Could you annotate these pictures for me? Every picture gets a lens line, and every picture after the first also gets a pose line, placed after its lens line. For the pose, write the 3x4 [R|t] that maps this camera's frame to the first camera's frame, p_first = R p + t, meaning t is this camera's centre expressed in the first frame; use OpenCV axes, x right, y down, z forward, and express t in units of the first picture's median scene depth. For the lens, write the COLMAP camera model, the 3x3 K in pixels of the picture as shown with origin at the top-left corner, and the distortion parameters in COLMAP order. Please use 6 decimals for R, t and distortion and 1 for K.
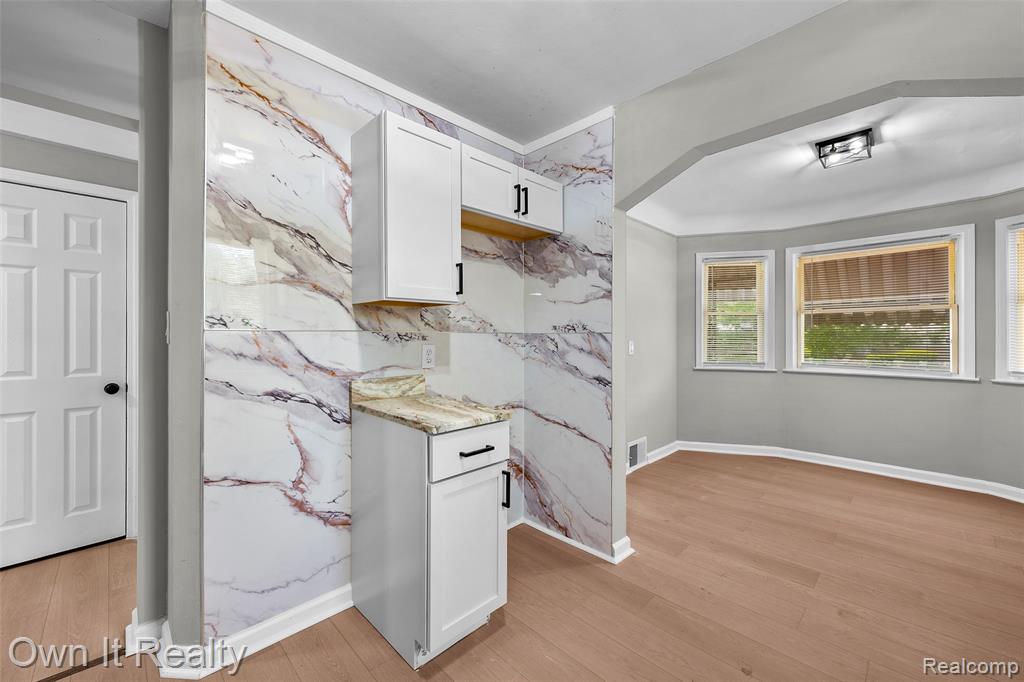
lens RADIAL K [[408.3, 0, 507.6], [0, 408.3, 334.5], [0, 0, 1]] dist [-0.001990, -0.000092]
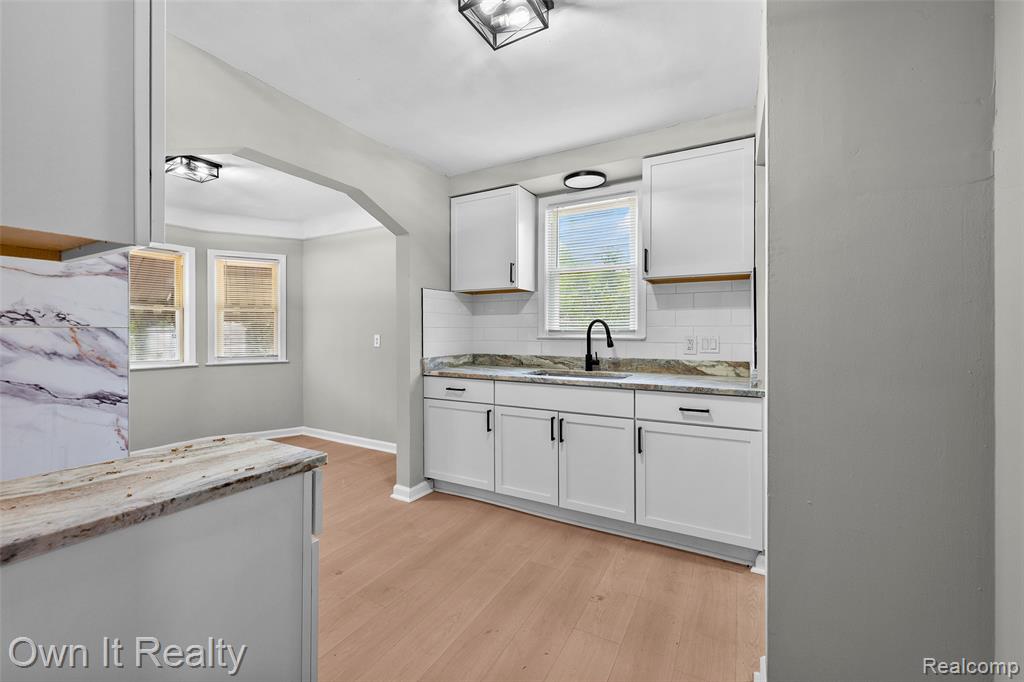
lens RADIAL K [[408.3, 0, 508.7], [0, 408.3, 334.4], [0, 0, 1]] dist [-0.001990, -0.000092]
pose [[-0.280054, -0.004094, 0.959976, -0.401073], [-0.004277, 0.999986, 0.003017, 0.002661], [-0.959975, -0.003261, -0.280068, 0.367151]]
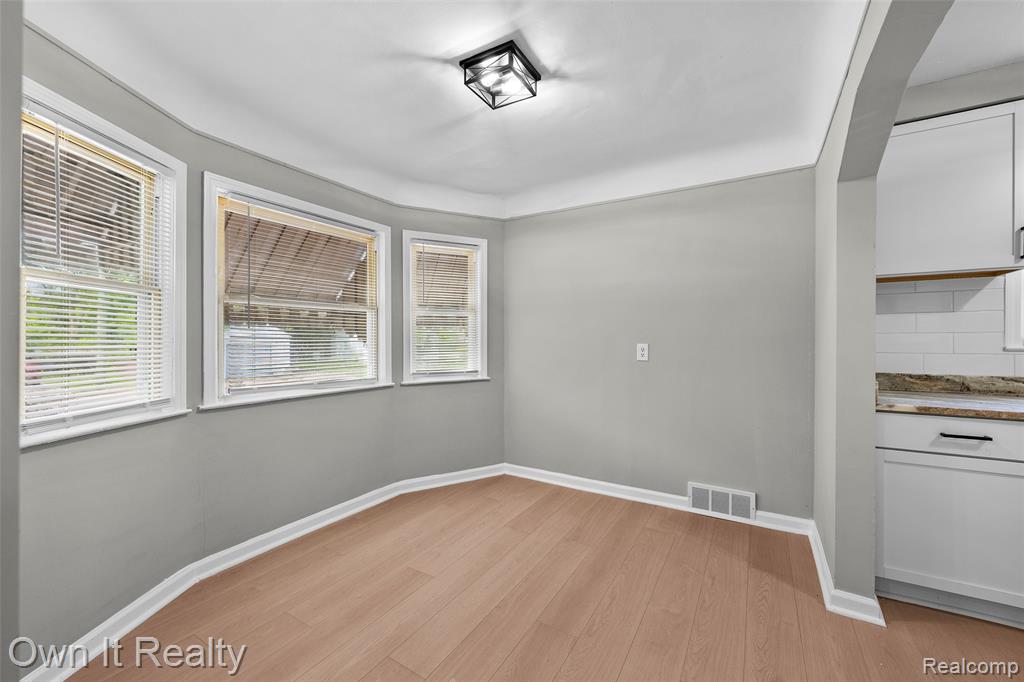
lens RADIAL K [[408.3, 0, 514.3], [0, 408.3, 341.1], [0, 0, 1]] dist [-0.001990, -0.000092]
pose [[-0.247118, -0.001986, 0.968983, 0.103716], [-0.002505, 0.999996, 0.001411, 0.003012], [-0.968982, -0.002079, -0.247122, 0.903464]]
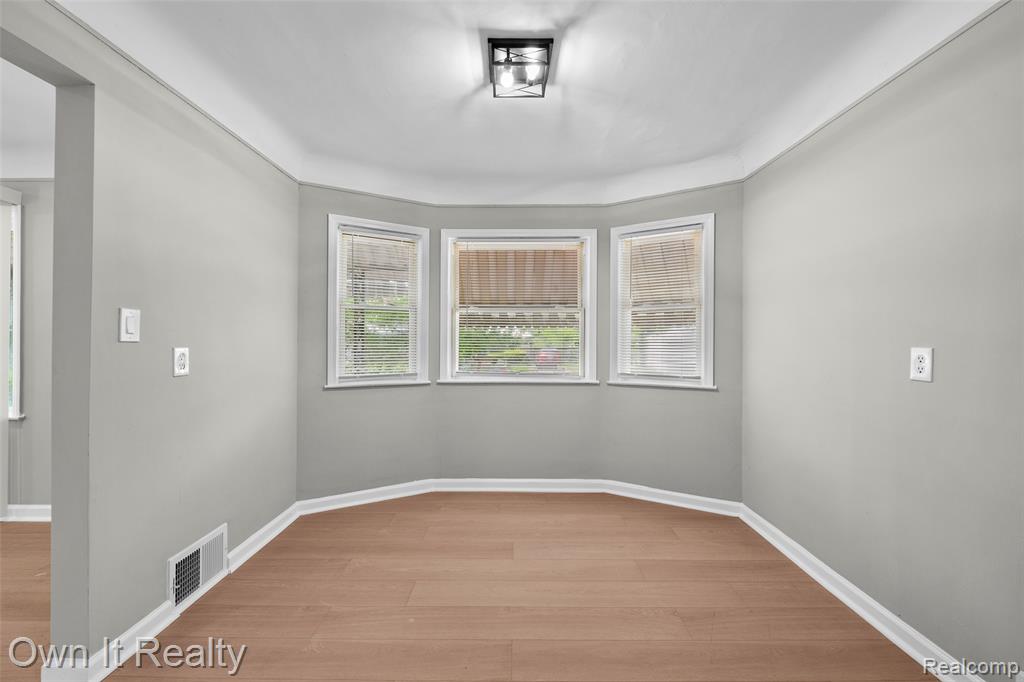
lens RADIAL K [[408.3, 0, 509.2], [0, 408.3, 339.6], [0, 0, 1]] dist [-0.001990, -0.000092]
pose [[0.709372, 0.003308, 0.704826, 0.257064], [-0.007759, 0.999965, 0.003116, 0.002640], [-0.704791, -0.007679, 0.709373, 0.405279]]
